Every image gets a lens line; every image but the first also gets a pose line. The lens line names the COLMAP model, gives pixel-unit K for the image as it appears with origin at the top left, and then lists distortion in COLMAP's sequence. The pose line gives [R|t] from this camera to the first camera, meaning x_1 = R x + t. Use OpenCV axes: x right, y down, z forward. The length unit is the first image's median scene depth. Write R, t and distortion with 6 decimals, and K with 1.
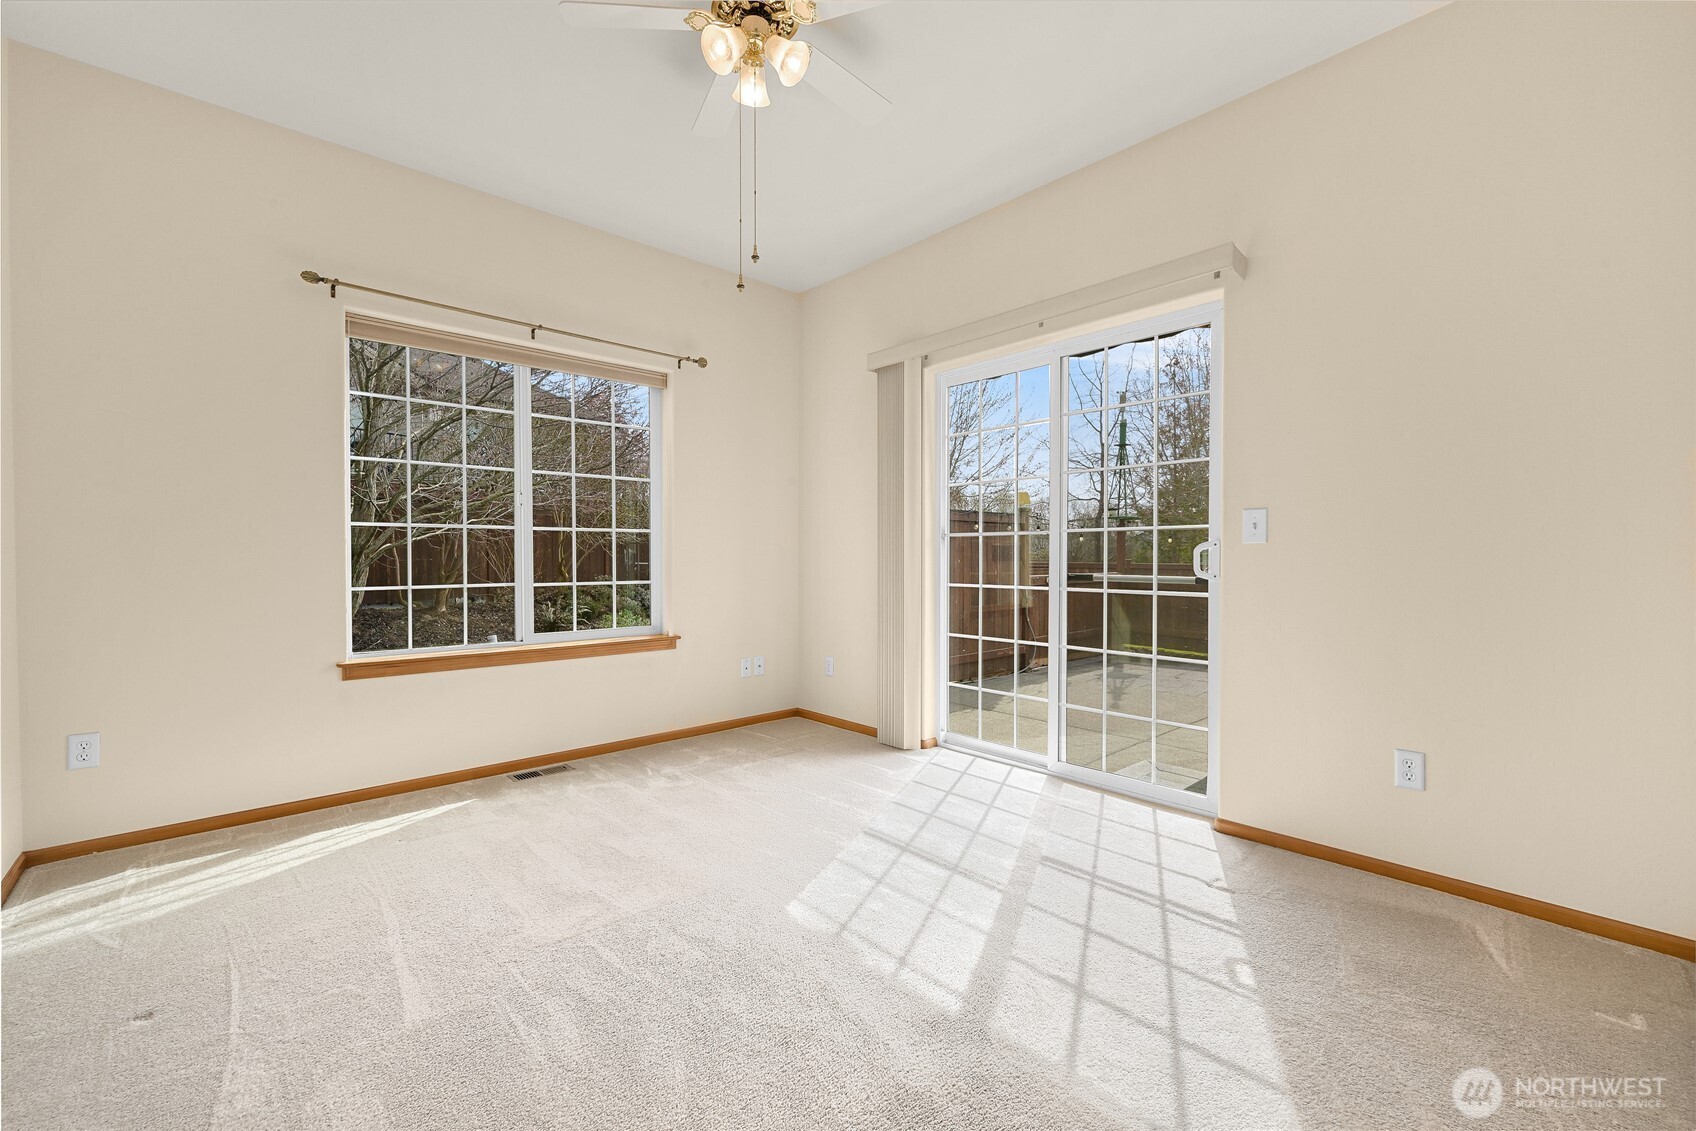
lens RADIAL K [[715.8, 0, 842.6], [0, 715.8, 566.8], [0, 0, 1]] dist [0.000826, -0.000128]
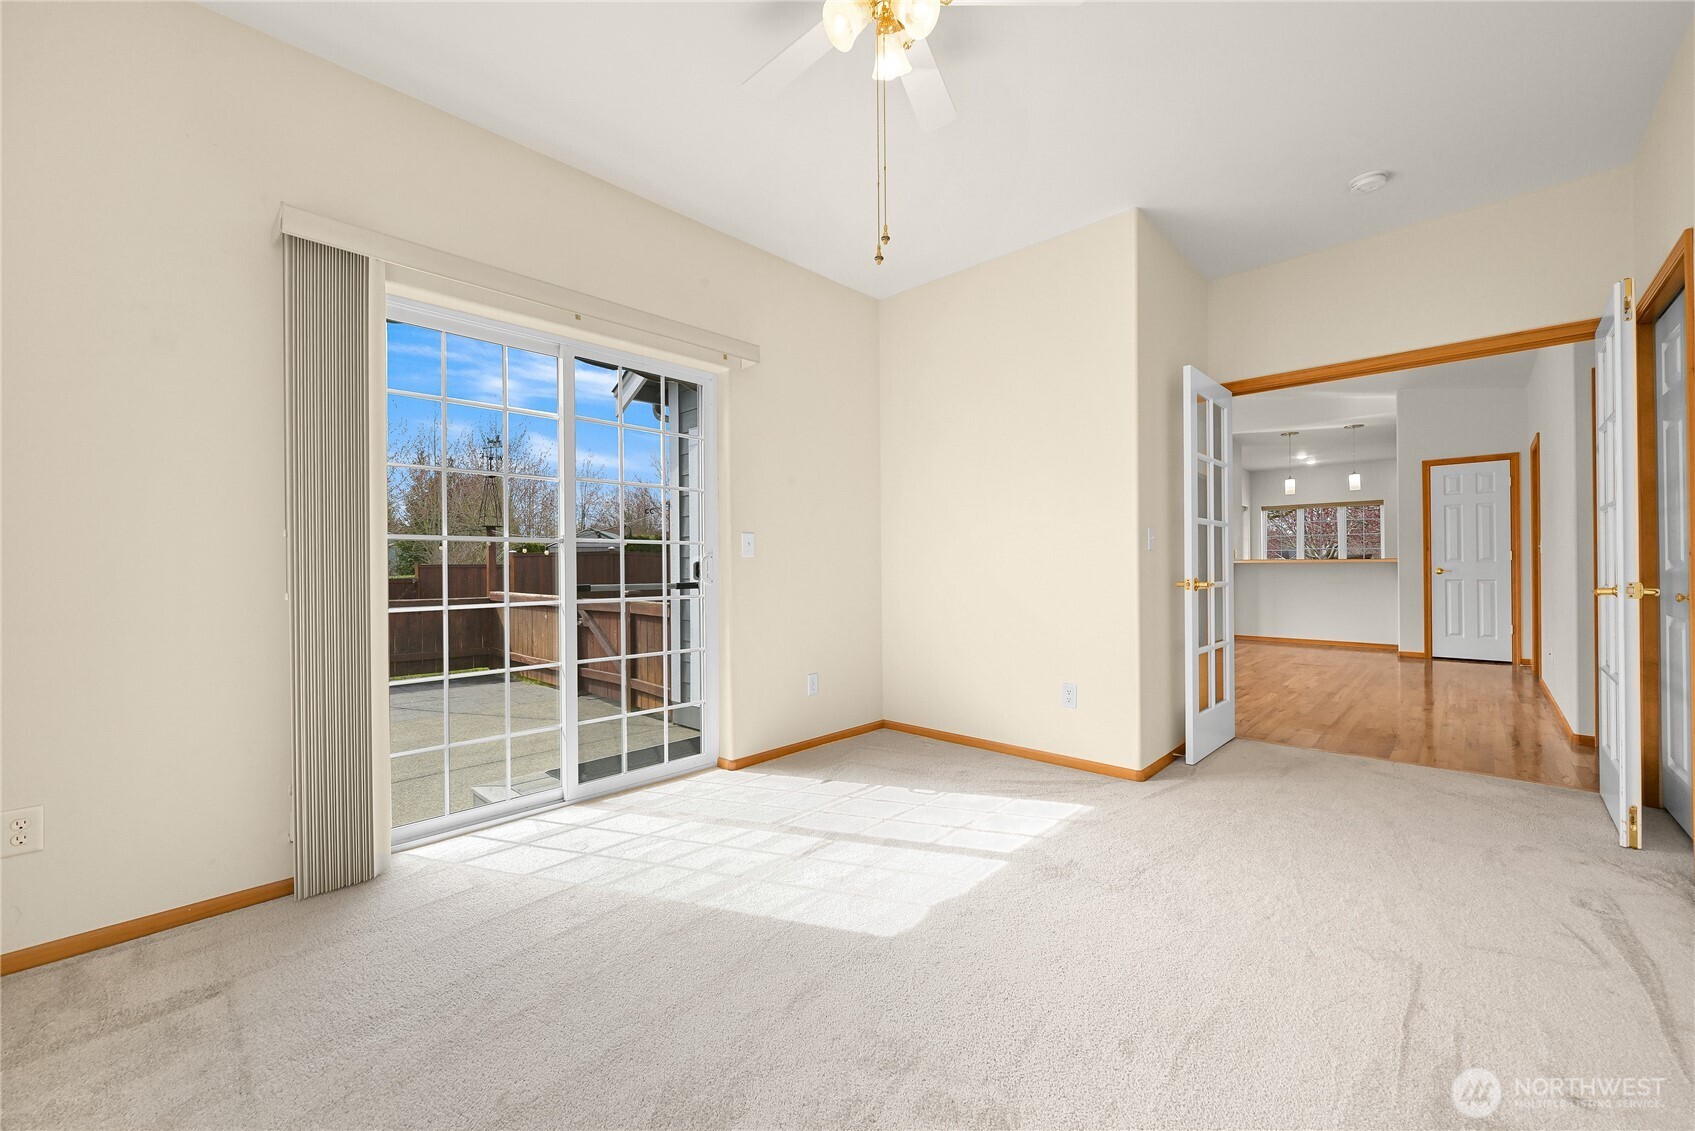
lens RADIAL K [[680.9, 0, 859.2], [0, 680.9, 564.9], [0, 0, 1]] dist [0.000234, -0.000152]
pose [[-0.116898, -0.000791, 0.993144, -0.683239], [0.020083, 0.999793, 0.003160, -0.013852], [-0.992941, 0.020315, -0.116858, 0.799659]]
